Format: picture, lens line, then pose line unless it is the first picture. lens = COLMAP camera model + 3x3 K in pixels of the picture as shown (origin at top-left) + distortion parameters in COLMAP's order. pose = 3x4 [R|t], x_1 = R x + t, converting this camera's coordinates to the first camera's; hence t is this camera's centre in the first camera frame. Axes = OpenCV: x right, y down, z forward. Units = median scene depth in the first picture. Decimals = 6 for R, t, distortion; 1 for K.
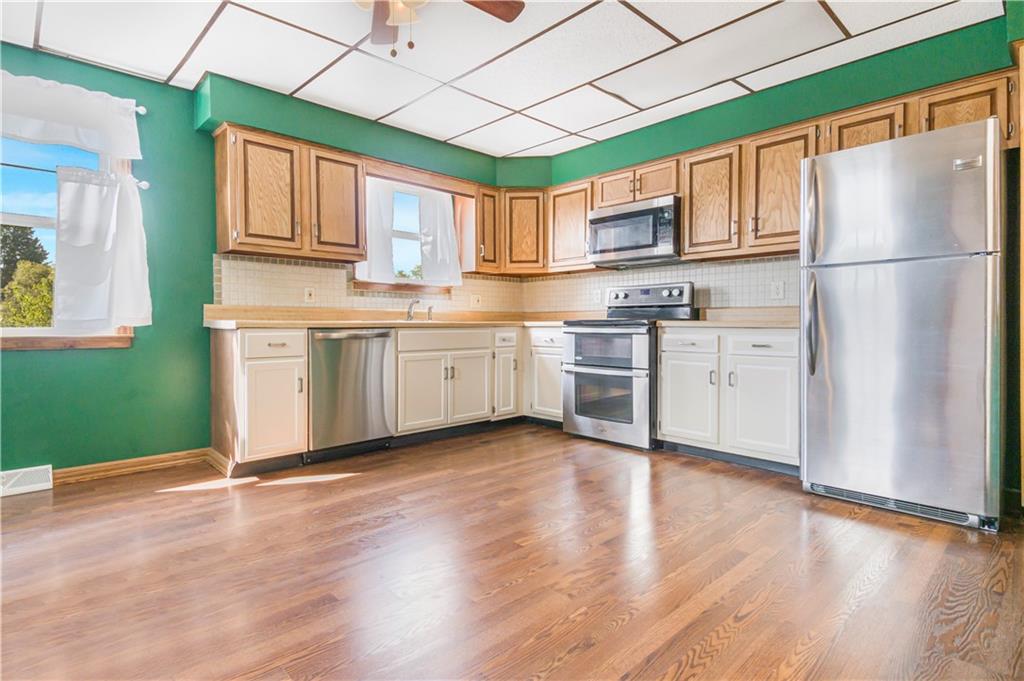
lens RADIAL K [[524.3, 0, 515.5], [0, 524.3, 333.2], [0, 0, 1]] dist [0.011228, -0.004493]
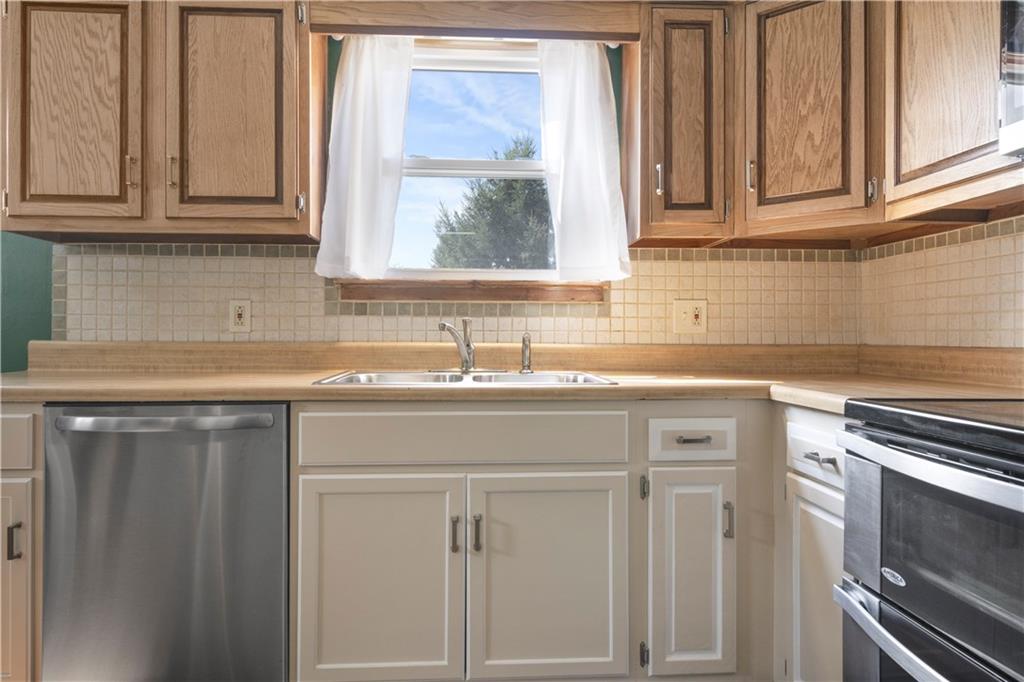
lens RADIAL K [[677.2, 0, 513.3], [0, 677.2, 330.9], [0, 0, 1]] dist [-0.005458, -0.014341]
pose [[0.757219, -0.000880, -0.653160, 0.190823], [-0.016170, 0.999667, -0.020093, -0.050562], [0.652961, 0.025776, 0.756953, 0.692469]]
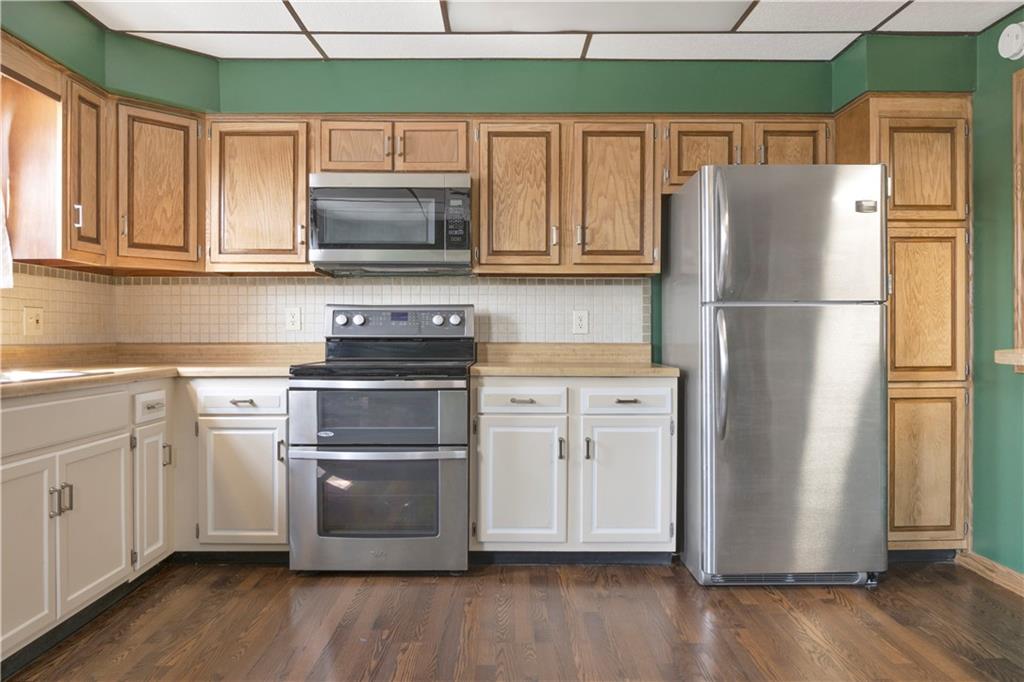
lens RADIAL K [[677.2, 0, 517.9], [0, 677.2, 342.5], [0, 0, 1]] dist [-0.005458, -0.014341]
pose [[0.685532, -0.006278, 0.728015, -0.272895], [0.012022, 0.999924, -0.002698, -0.046982], [-0.727943, 0.010602, 0.685556, 0.363165]]
